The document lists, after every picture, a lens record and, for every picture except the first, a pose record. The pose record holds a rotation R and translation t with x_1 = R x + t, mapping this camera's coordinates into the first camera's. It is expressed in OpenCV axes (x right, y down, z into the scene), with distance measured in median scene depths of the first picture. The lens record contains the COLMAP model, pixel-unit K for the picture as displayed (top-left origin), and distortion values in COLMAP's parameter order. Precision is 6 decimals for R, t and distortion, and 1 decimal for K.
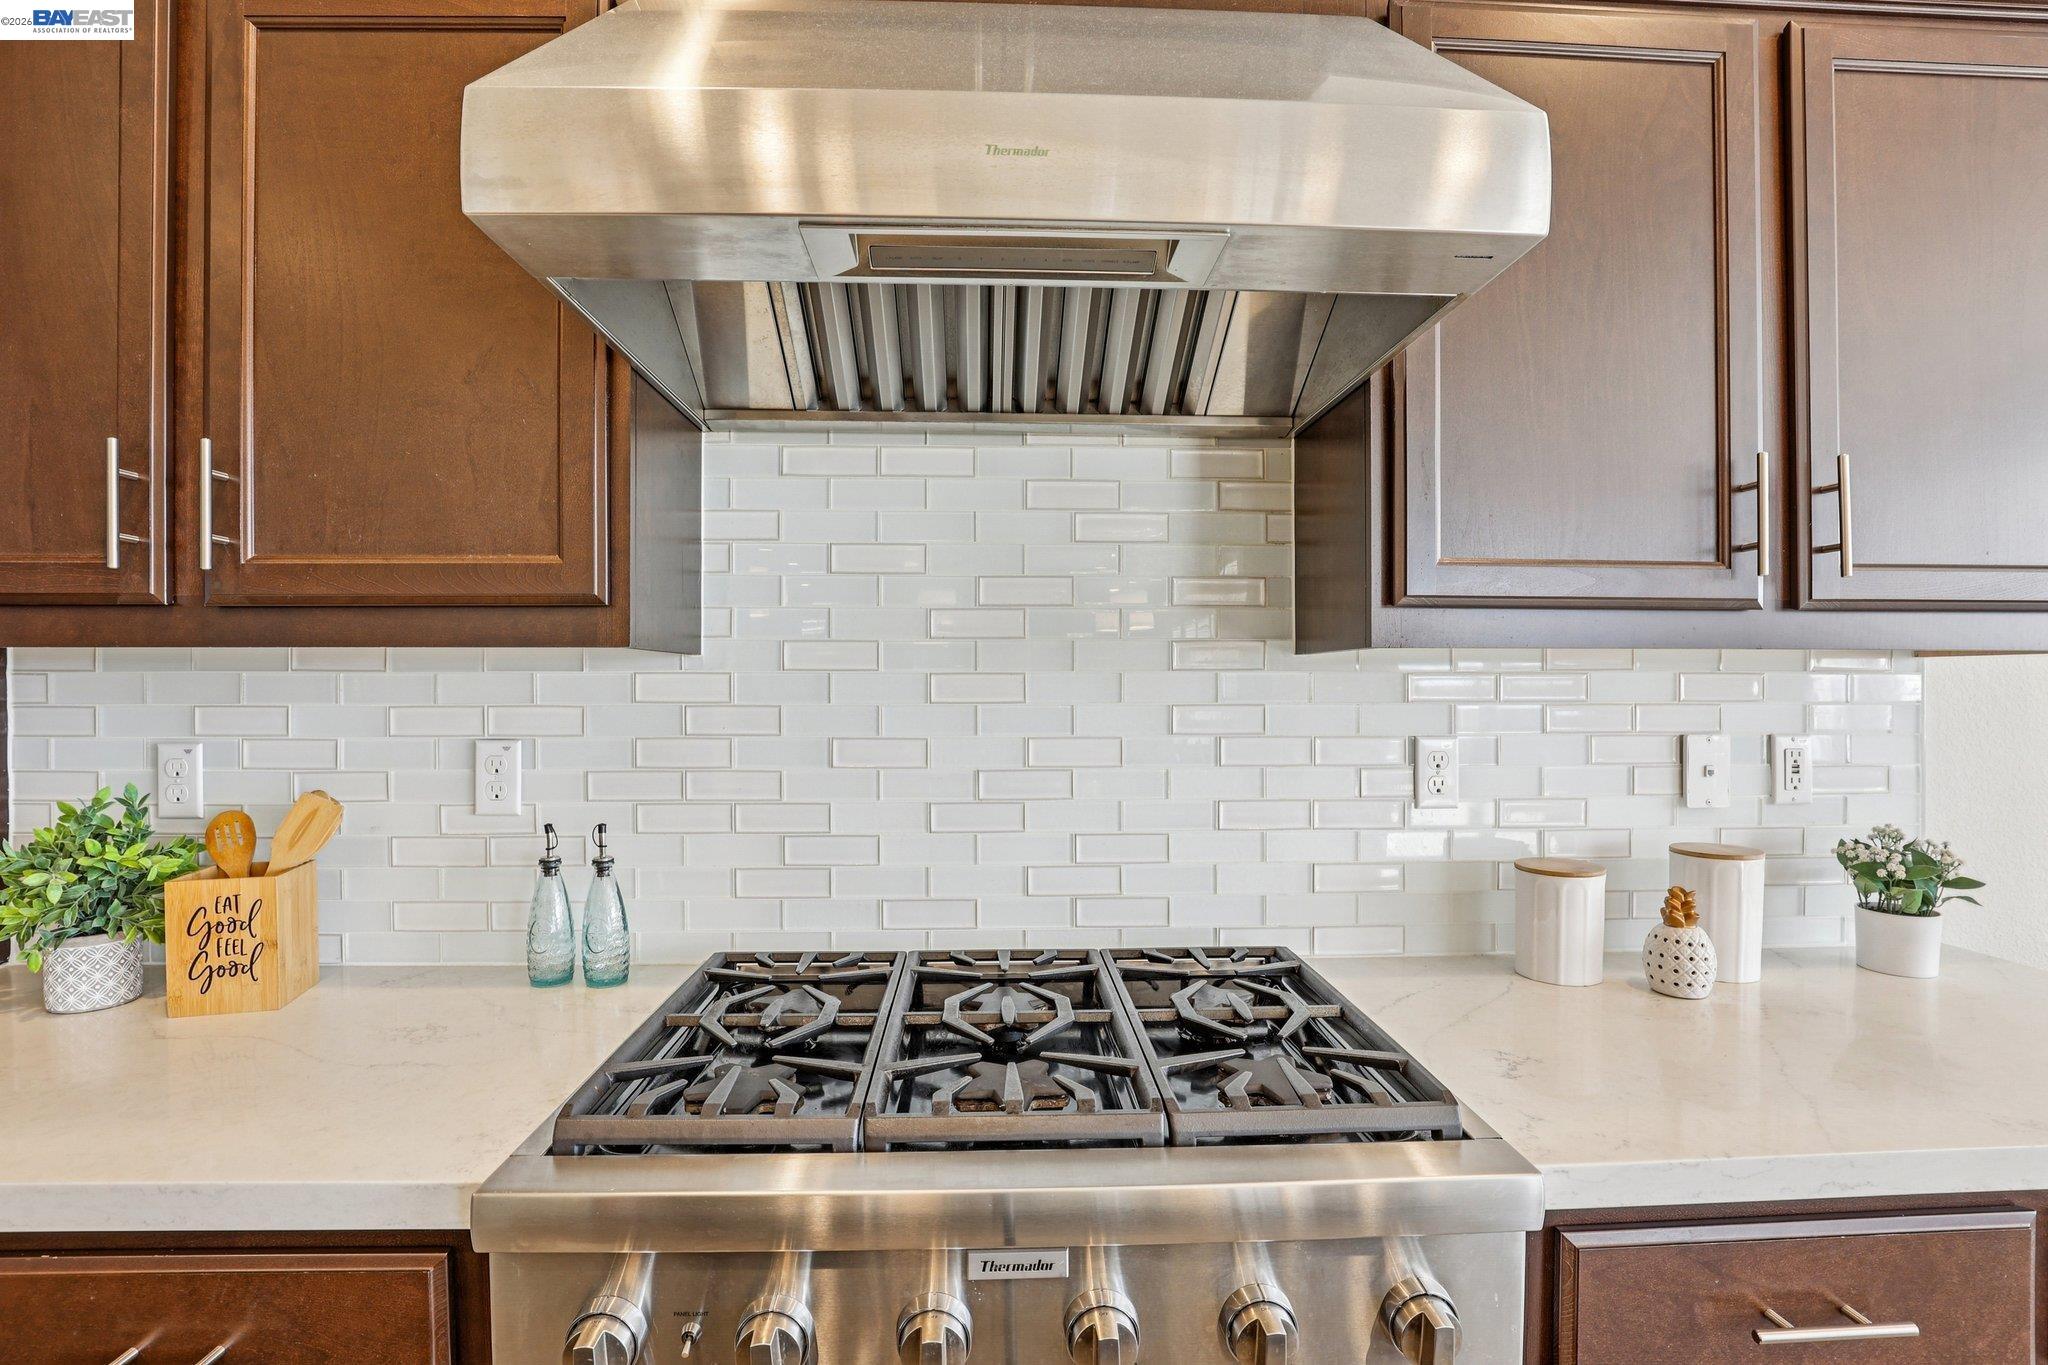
lens RADIAL K [[946.7, 0, 1027.2], [0, 946.7, 689.7], [0, 0, 1]] dist [-0.004504, 0.000326]
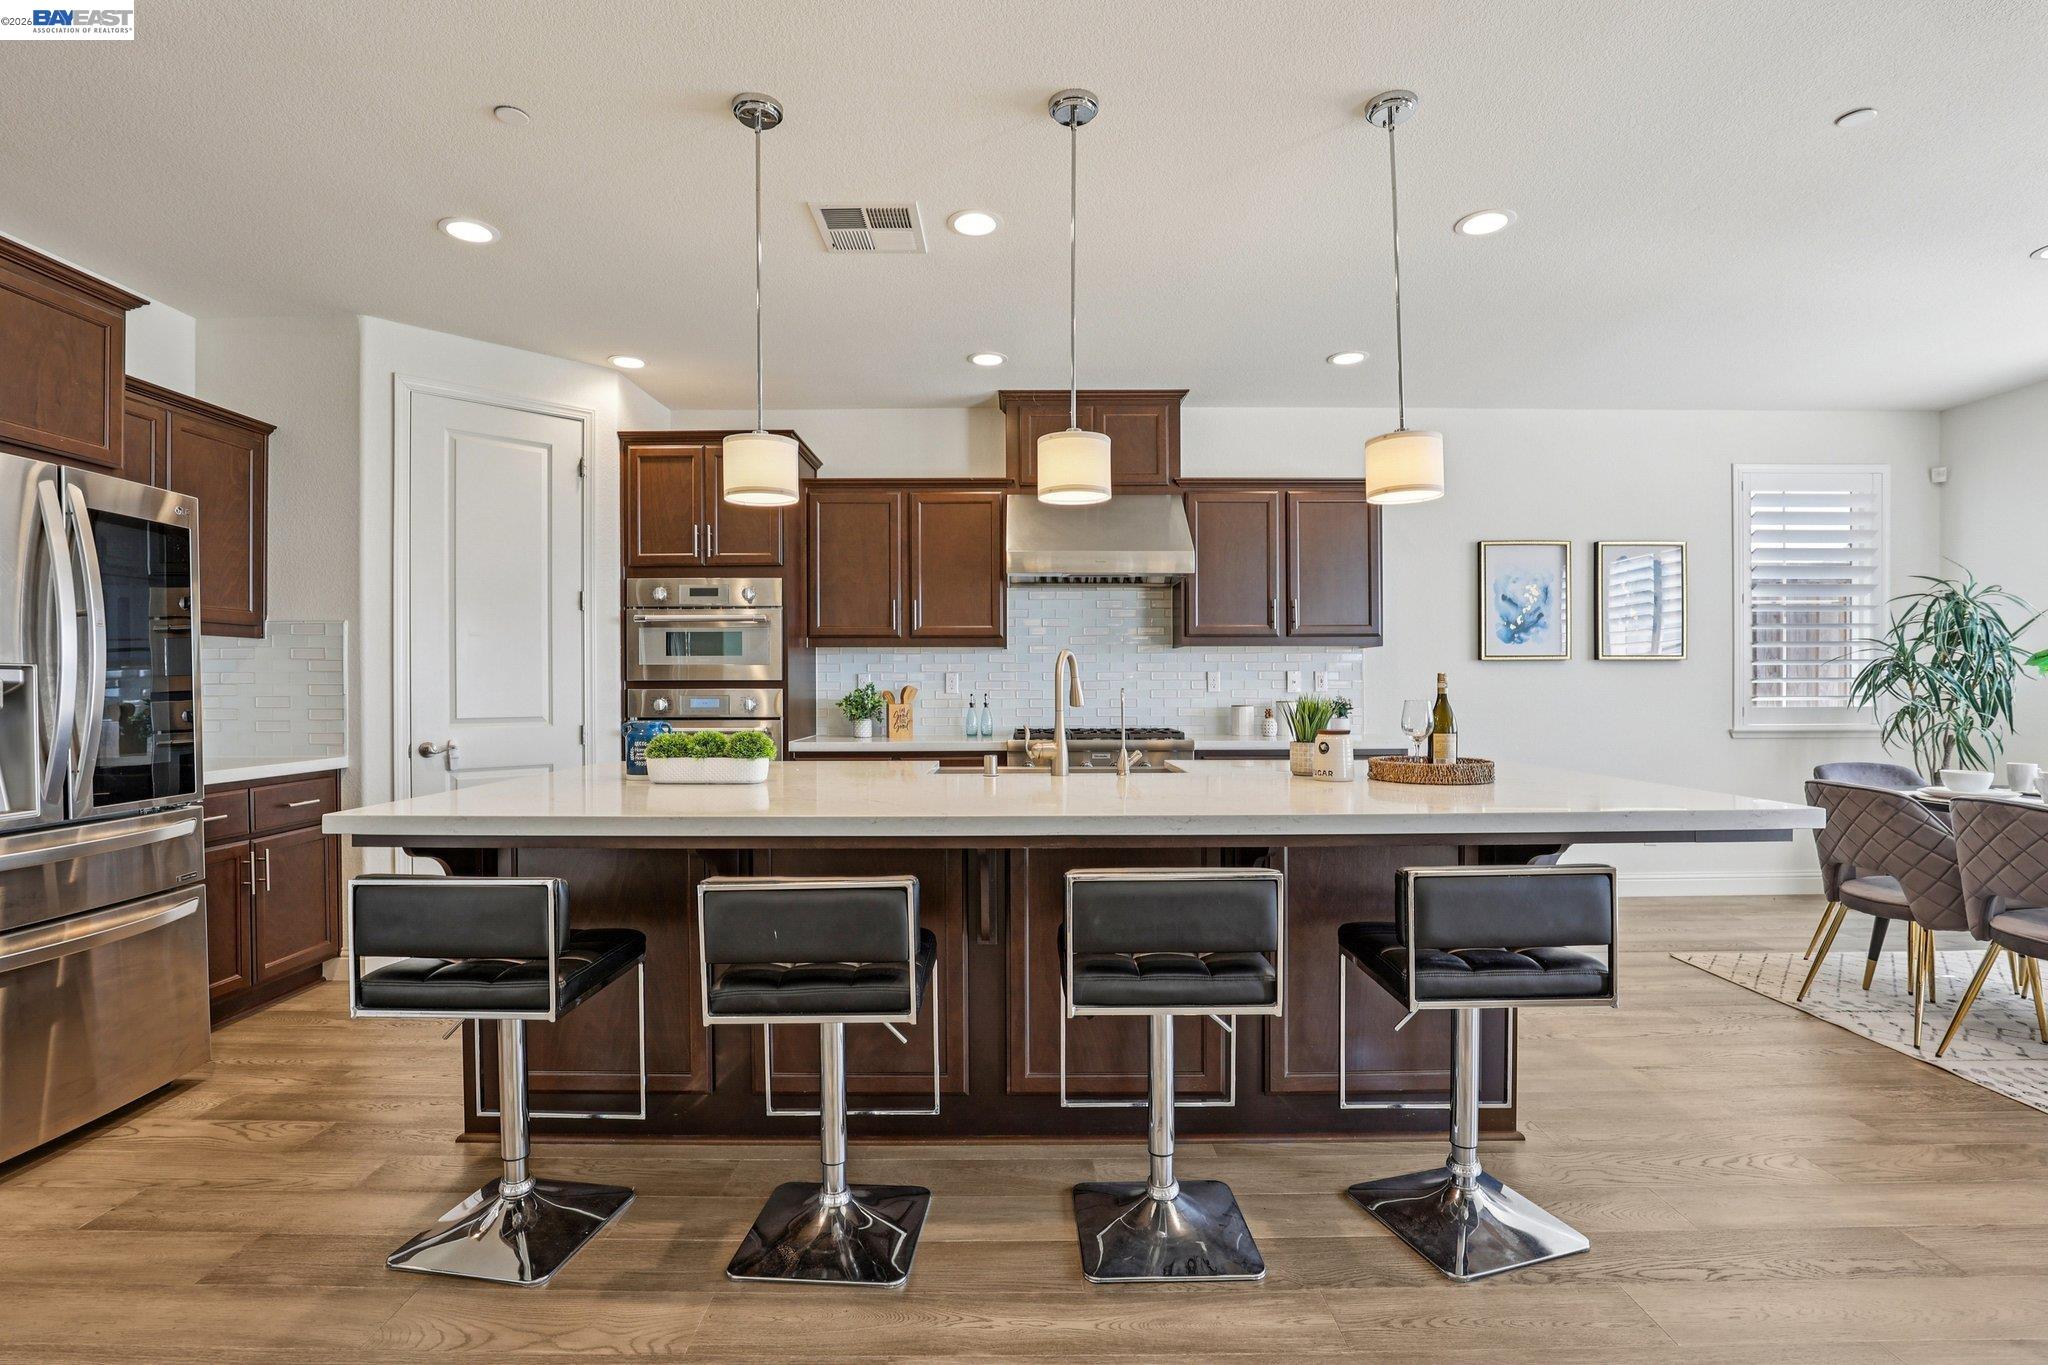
lens RADIAL K [[946.7, 0, 1016.1], [0, 946.7, 688.3], [0, 0, 1]] dist [-0.004504, 0.000326]
pose [[0.999729, -0.004982, -0.022746, -0.241554], [0.005053, 0.999983, 0.003039, 0.109163], [0.022731, -0.003153, 0.999737, -2.788084]]
